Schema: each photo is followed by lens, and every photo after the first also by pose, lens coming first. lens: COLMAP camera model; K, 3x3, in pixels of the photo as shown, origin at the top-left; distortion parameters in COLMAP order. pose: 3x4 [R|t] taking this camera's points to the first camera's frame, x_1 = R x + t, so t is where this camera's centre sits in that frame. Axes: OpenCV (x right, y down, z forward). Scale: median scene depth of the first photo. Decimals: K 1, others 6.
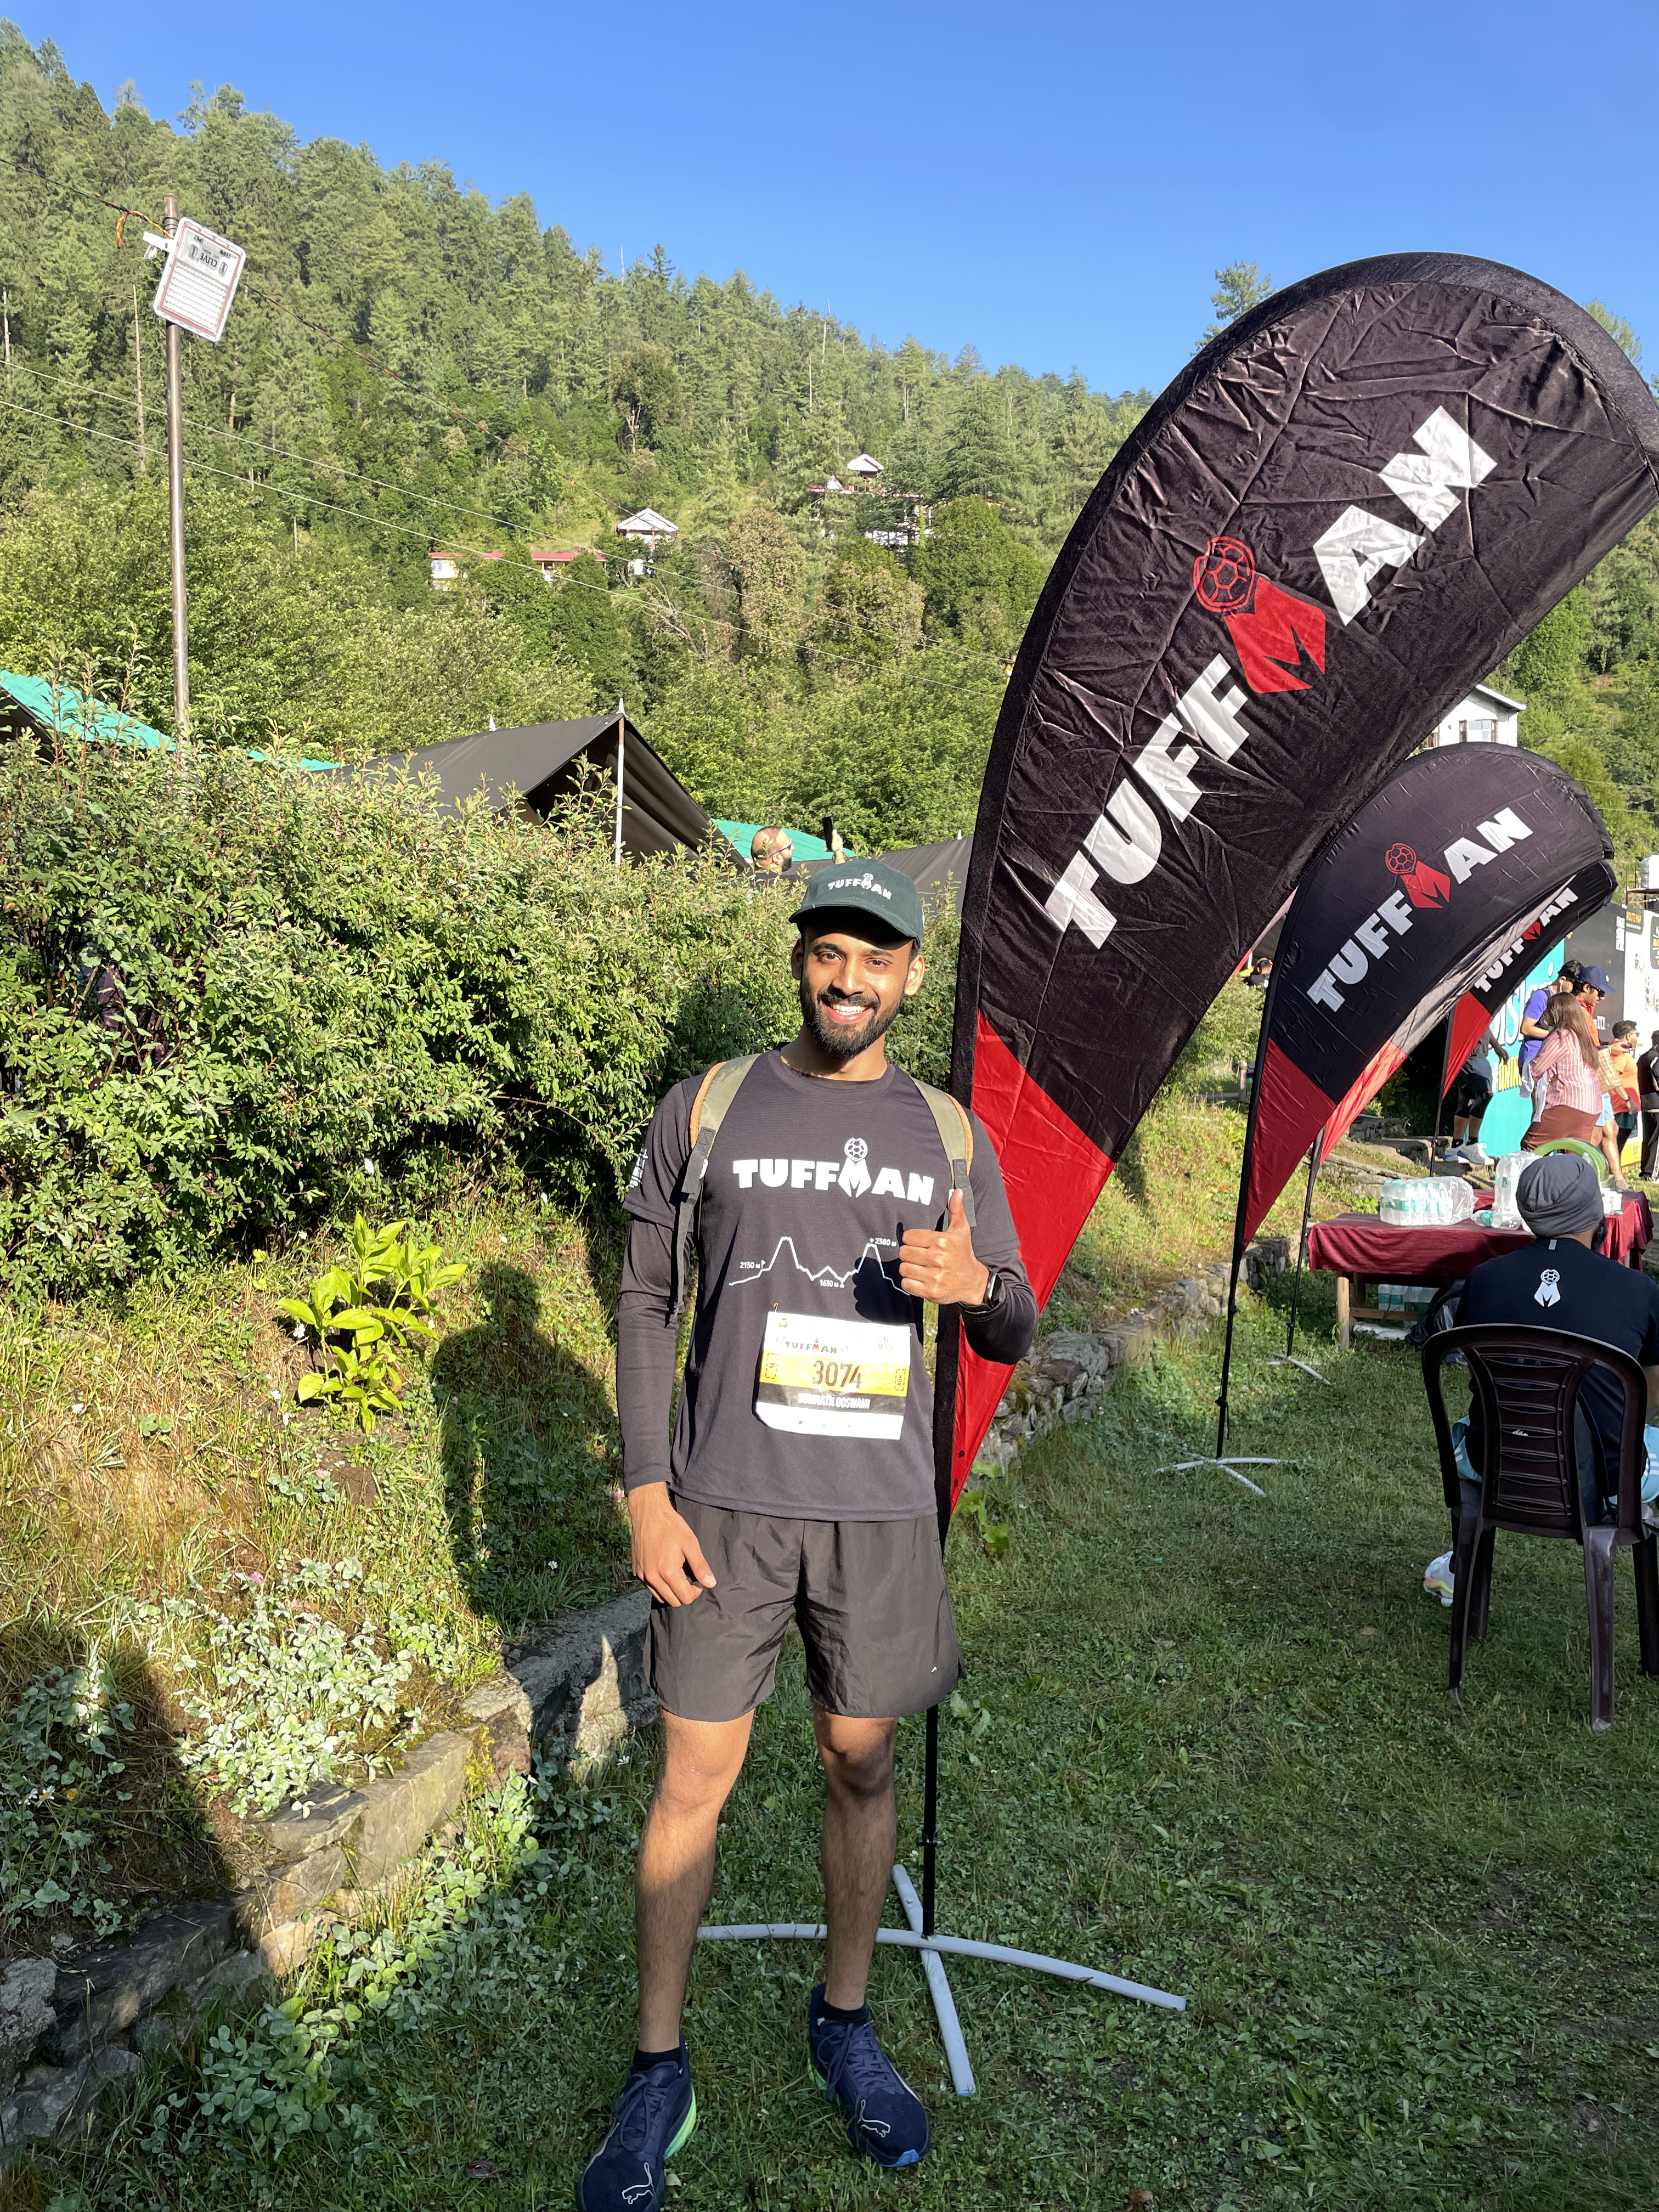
lens RADIAL K [[1843.0, 0, 769.9], [0, 1843.0, 1089.0], [0, 0, 1]] dist [0.050923, -0.003440]
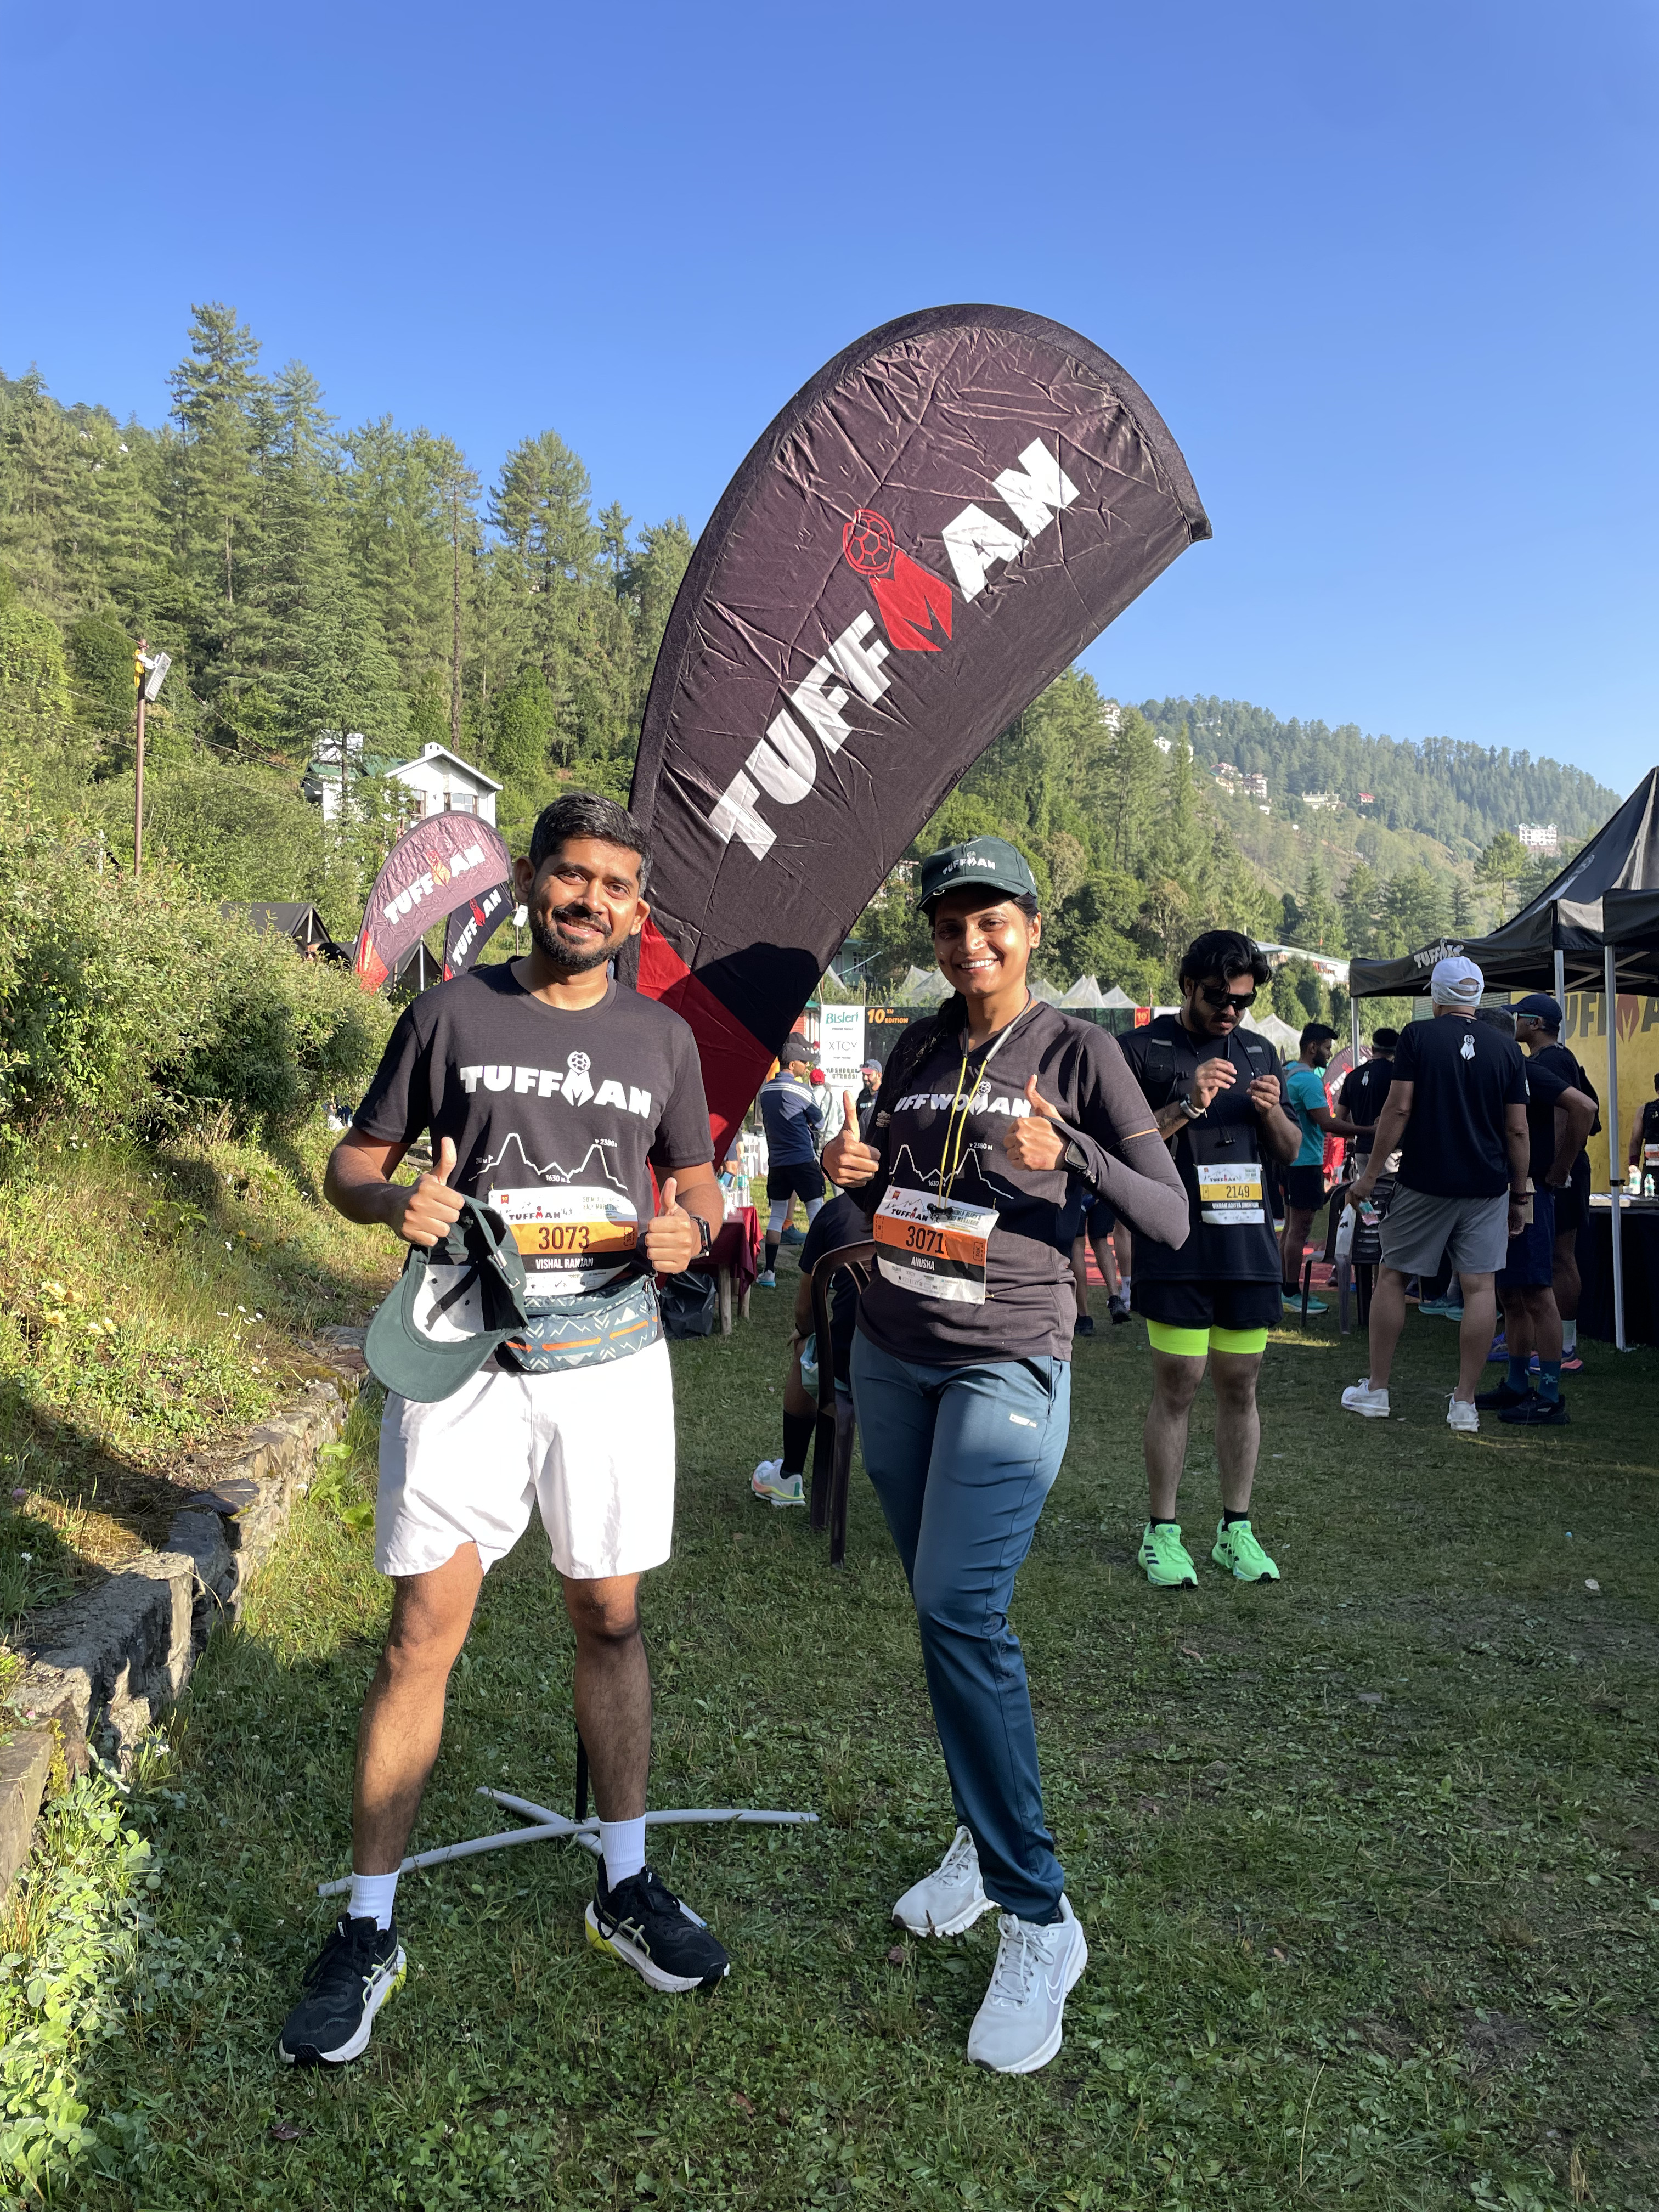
lens RADIAL K [[1834.7, 0, 911.2], [0, 1834.7, 1088.2], [0, 0, 1]] dist [0.046759, -0.009599]
pose [[0.812801, 0.016001, 0.582322, -0.387297], [0.003253, 0.999482, -0.032004, 0.095672], [-0.582533, 0.027907, 0.812328, 0.067806]]
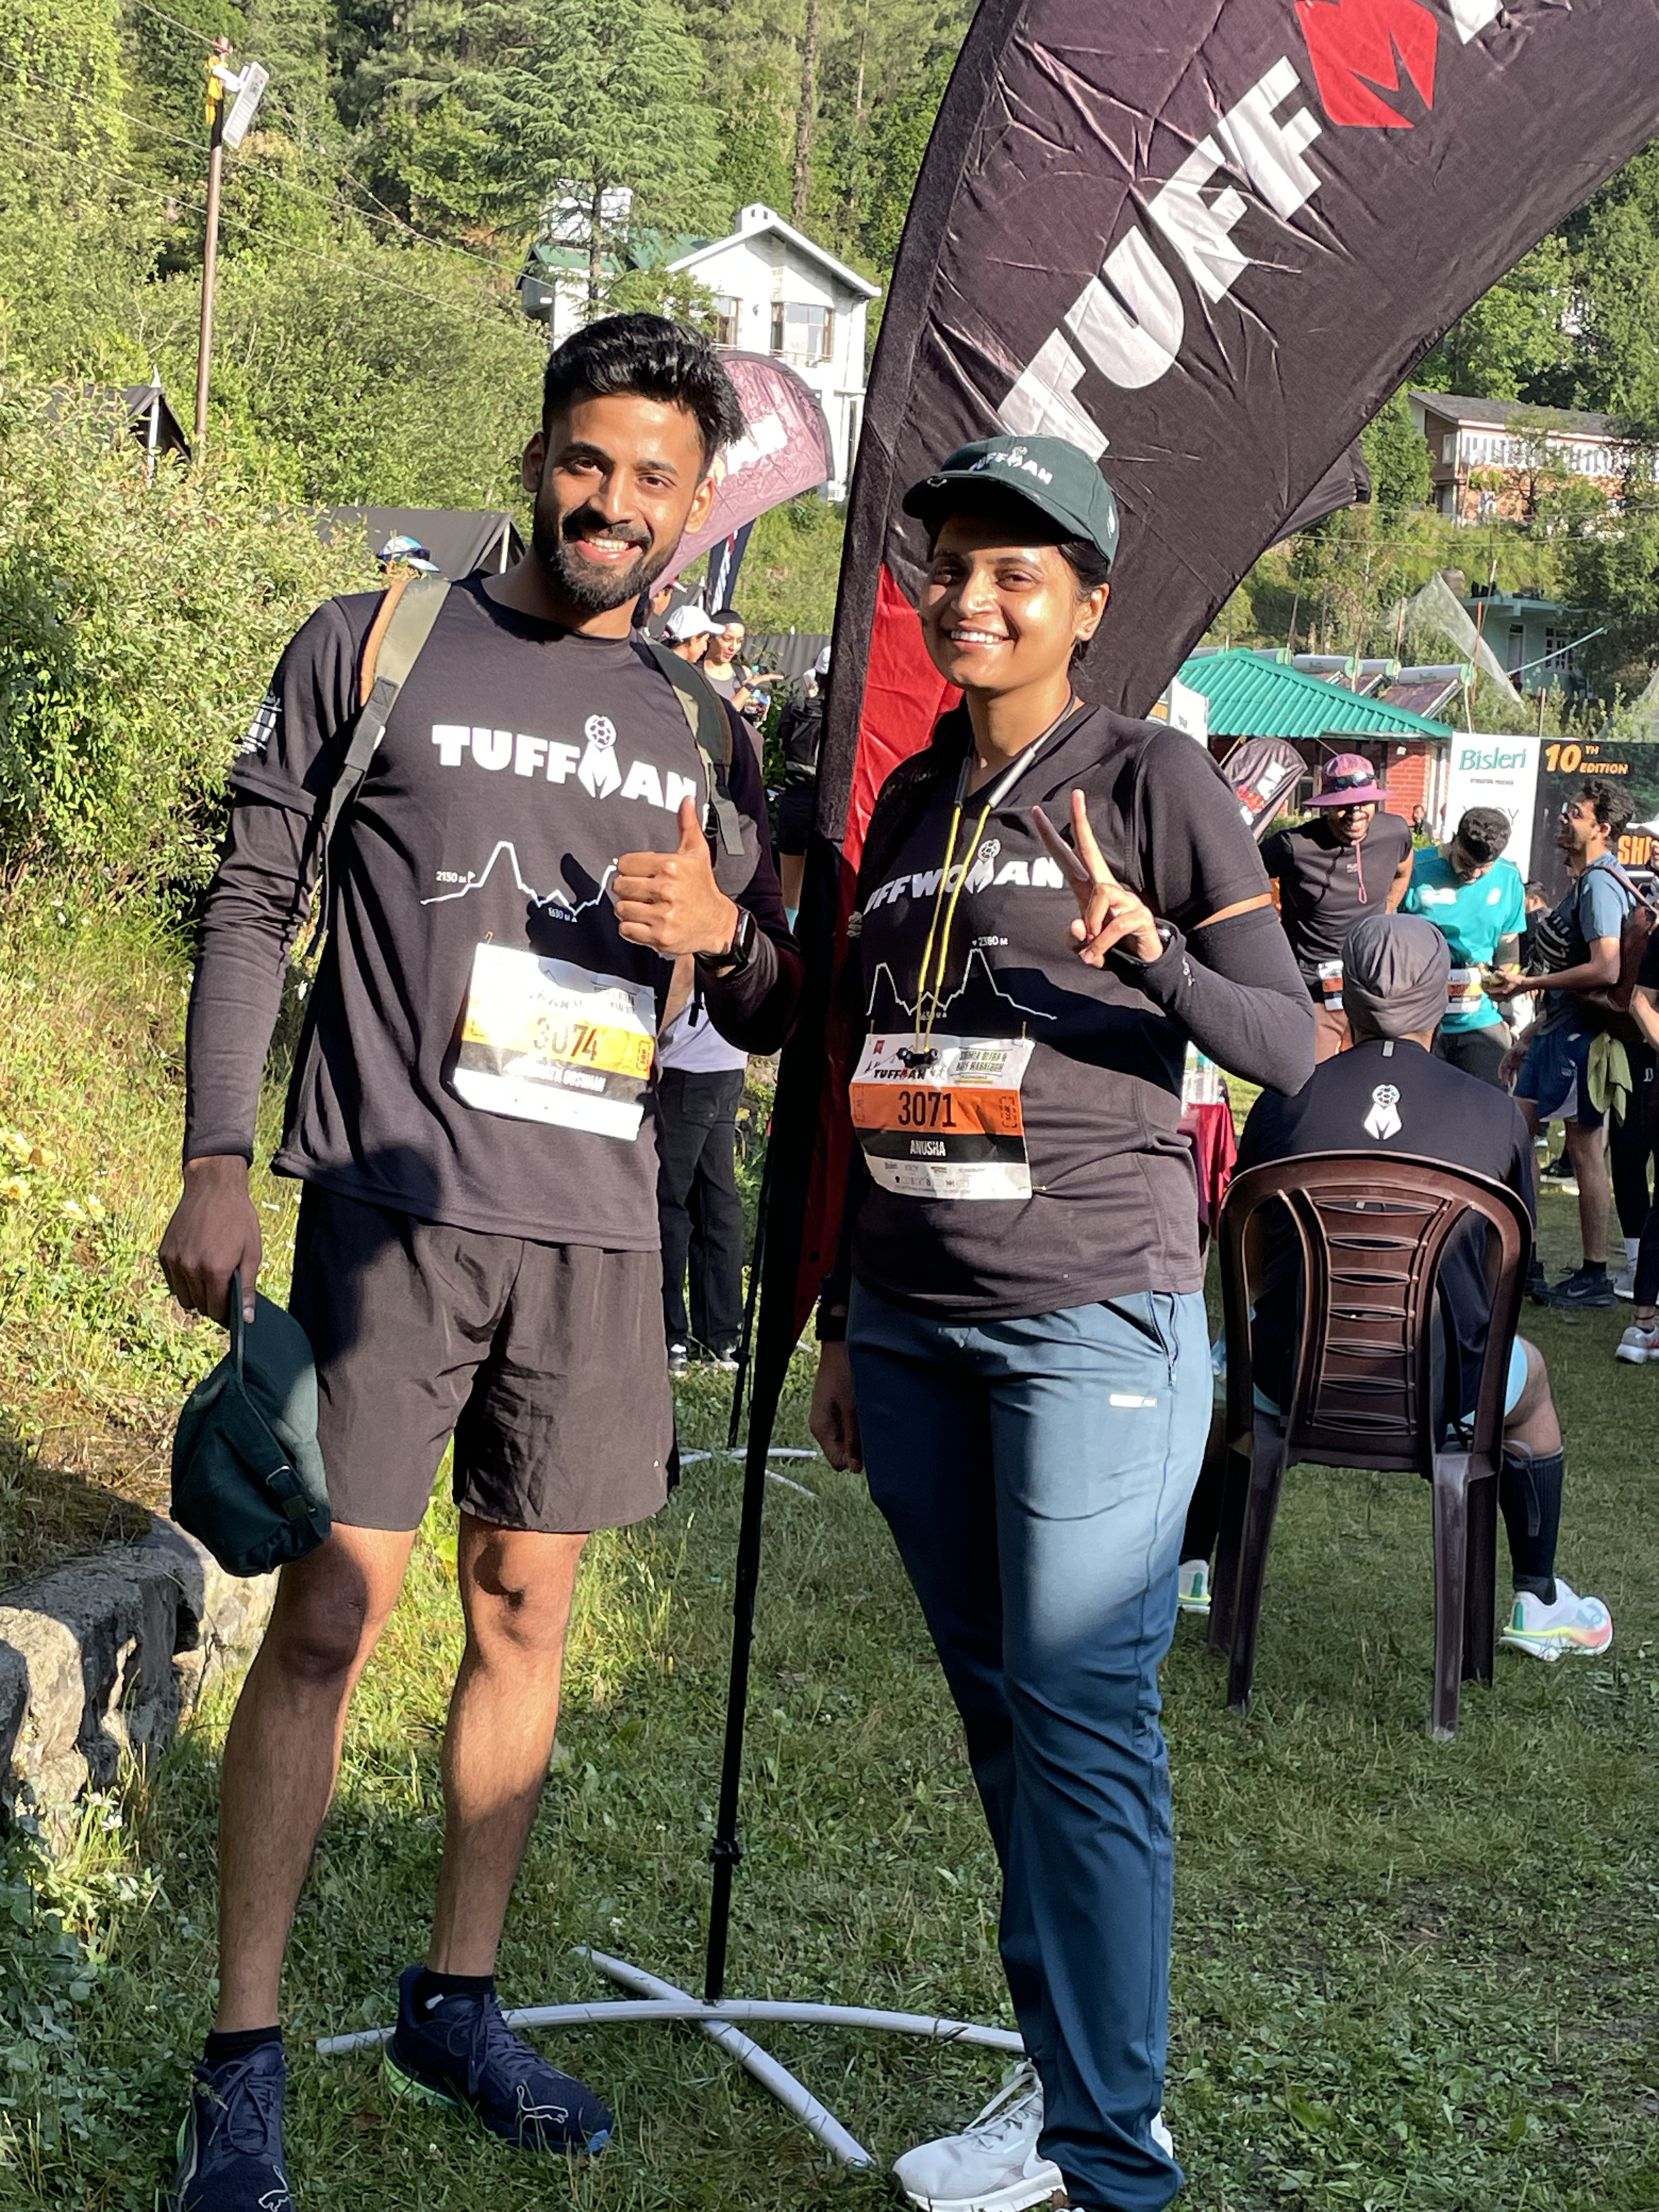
lens RADIAL K [[3554.5, 0, 829.5], [0, 3554.5, 1106.0], [0, 0, 1]] dist [0.137716, -0.703142]
pose [[0.920700, 0.038012, 0.388414, -0.396027], [-0.055758, 0.997847, 0.034516, 0.108592], [-0.386266, -0.053437, 0.920838, -0.152324]]
